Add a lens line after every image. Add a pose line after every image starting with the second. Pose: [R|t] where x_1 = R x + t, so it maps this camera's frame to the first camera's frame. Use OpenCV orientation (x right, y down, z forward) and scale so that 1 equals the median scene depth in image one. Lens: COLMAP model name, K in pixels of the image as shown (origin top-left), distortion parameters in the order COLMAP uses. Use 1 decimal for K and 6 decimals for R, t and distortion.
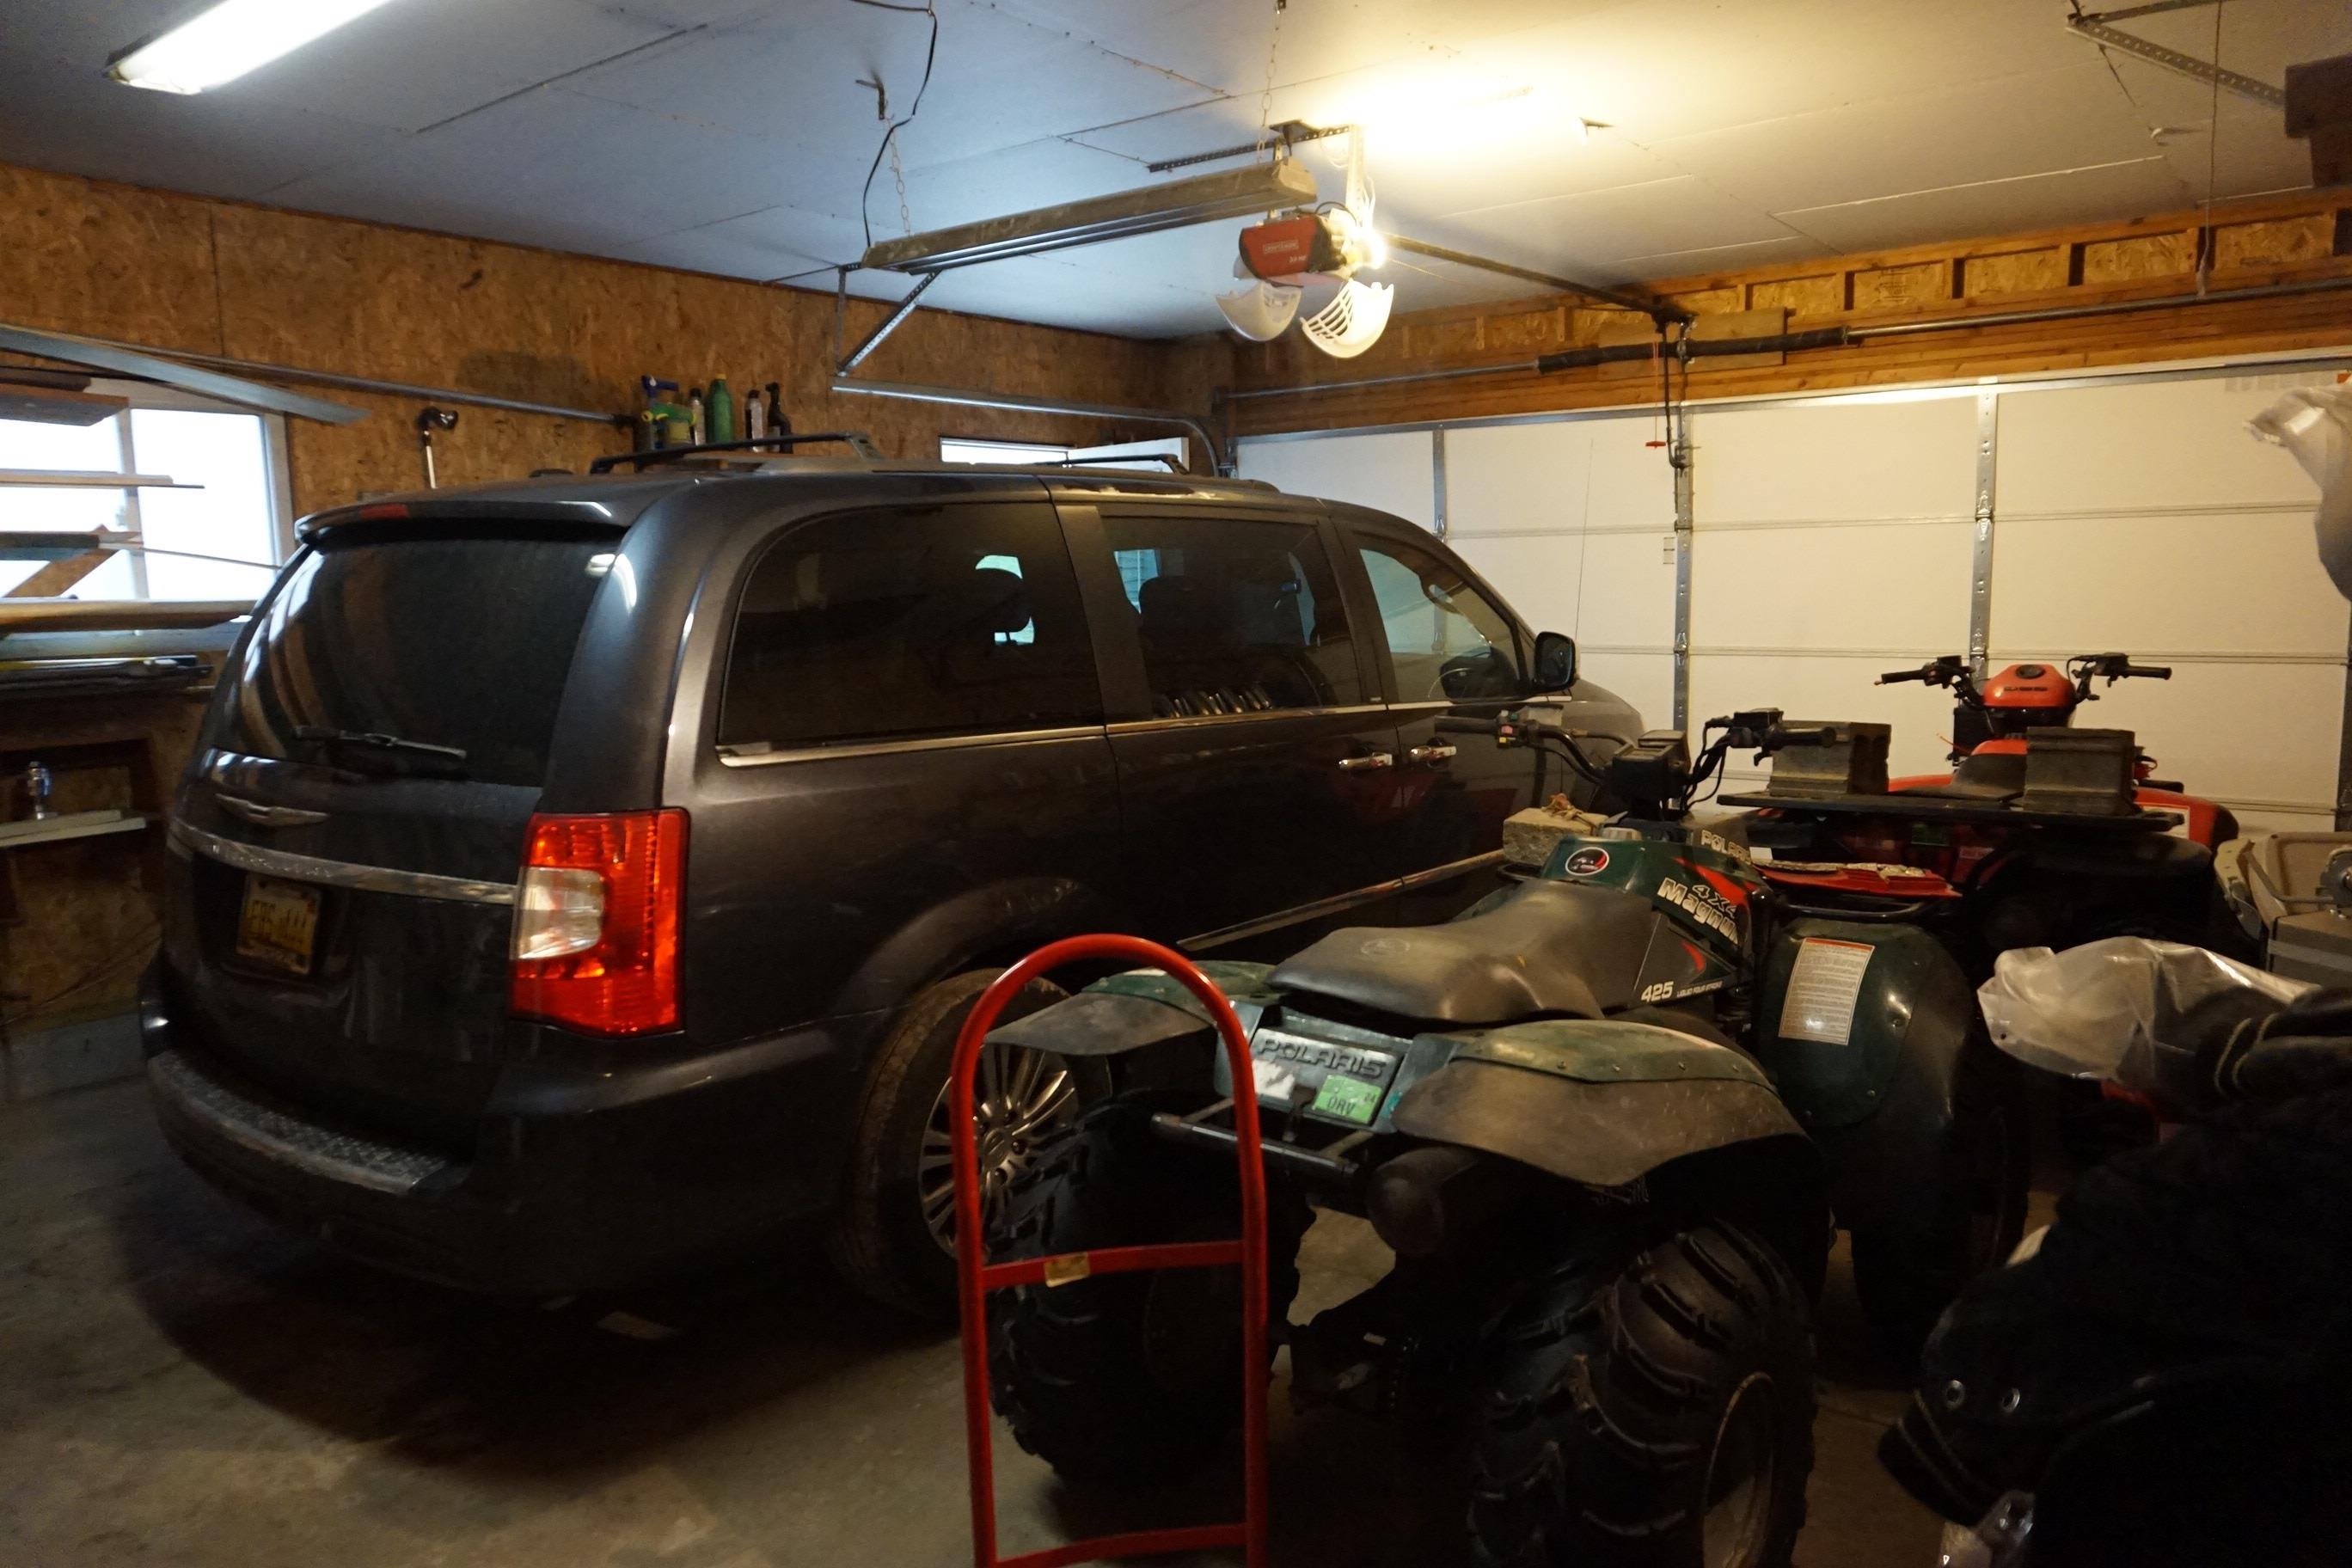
lens RADIAL K [[1607.7, 0, 1178.9], [0, 1607.7, 791.2], [0, 0, 1]] dist [-0.028026, 0.024263]
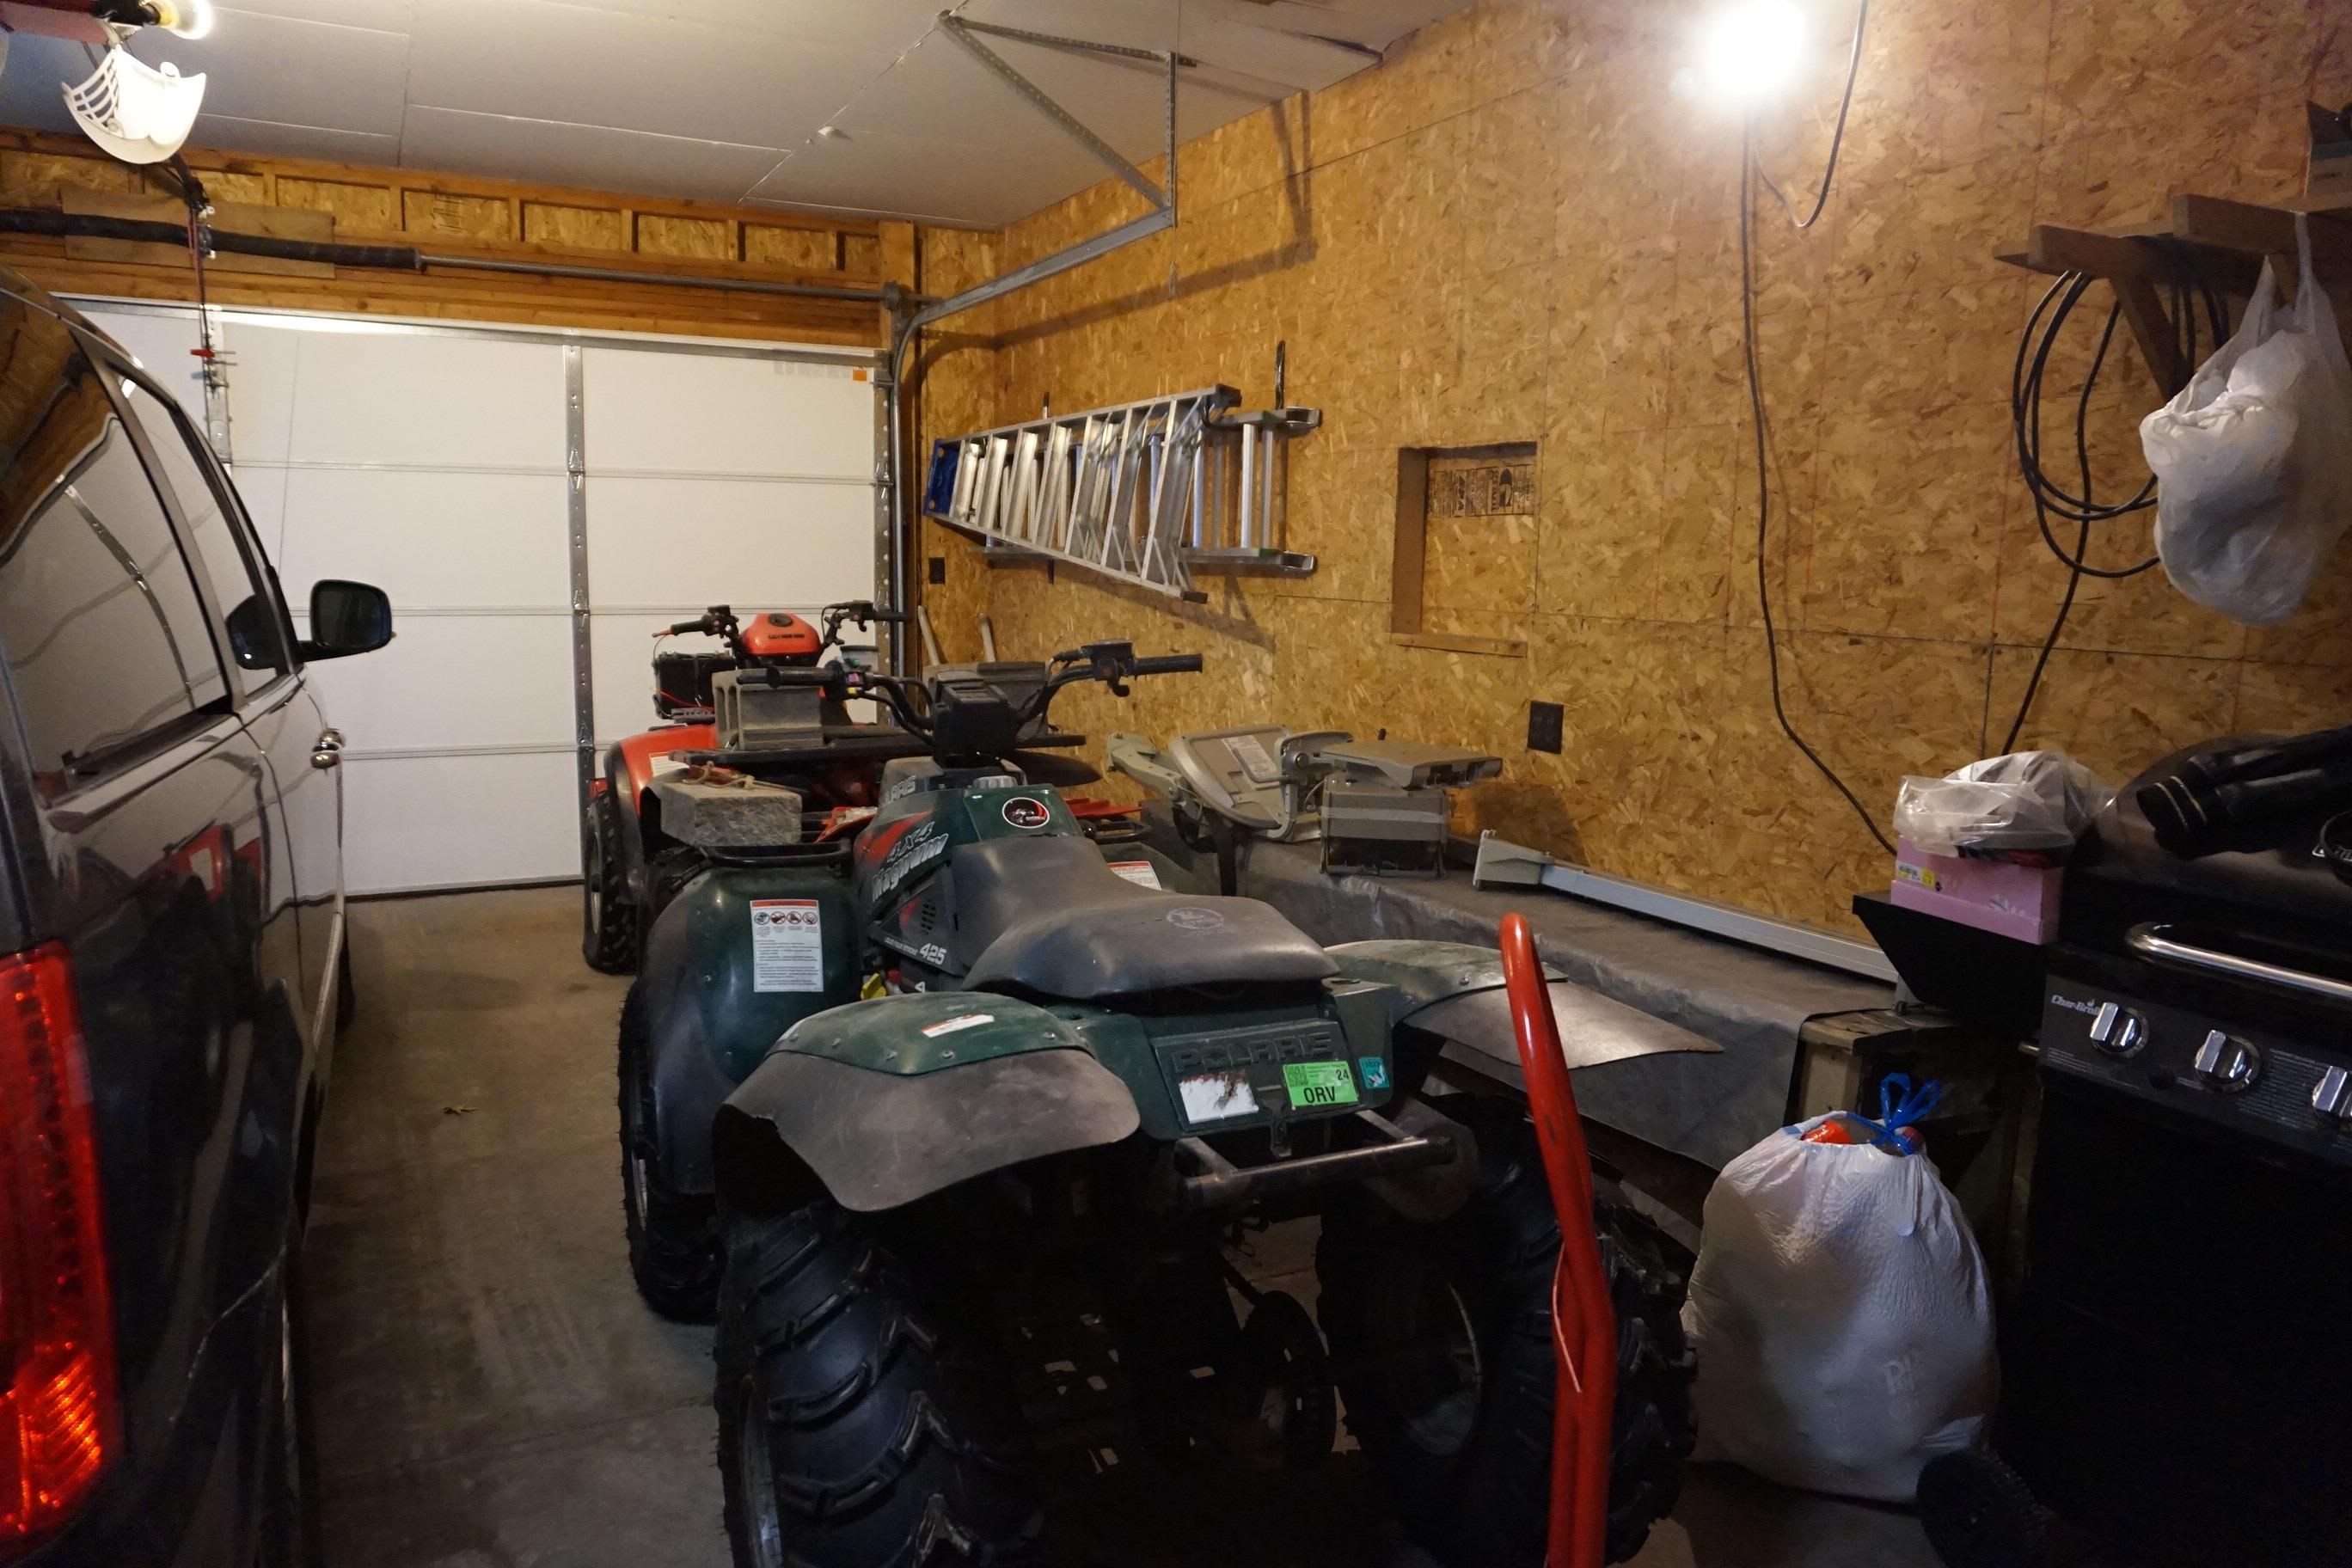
lens RADIAL K [[1607.7, 0, 1174.3], [0, 1607.7, 776.9], [0, 0, 1]] dist [-0.028026, 0.024263]
pose [[0.422103, -0.101142, 0.900888, -0.276470], [0.096274, 0.993138, 0.066390, -0.015233], [-0.901421, 0.058709, 0.428944, 0.277124]]
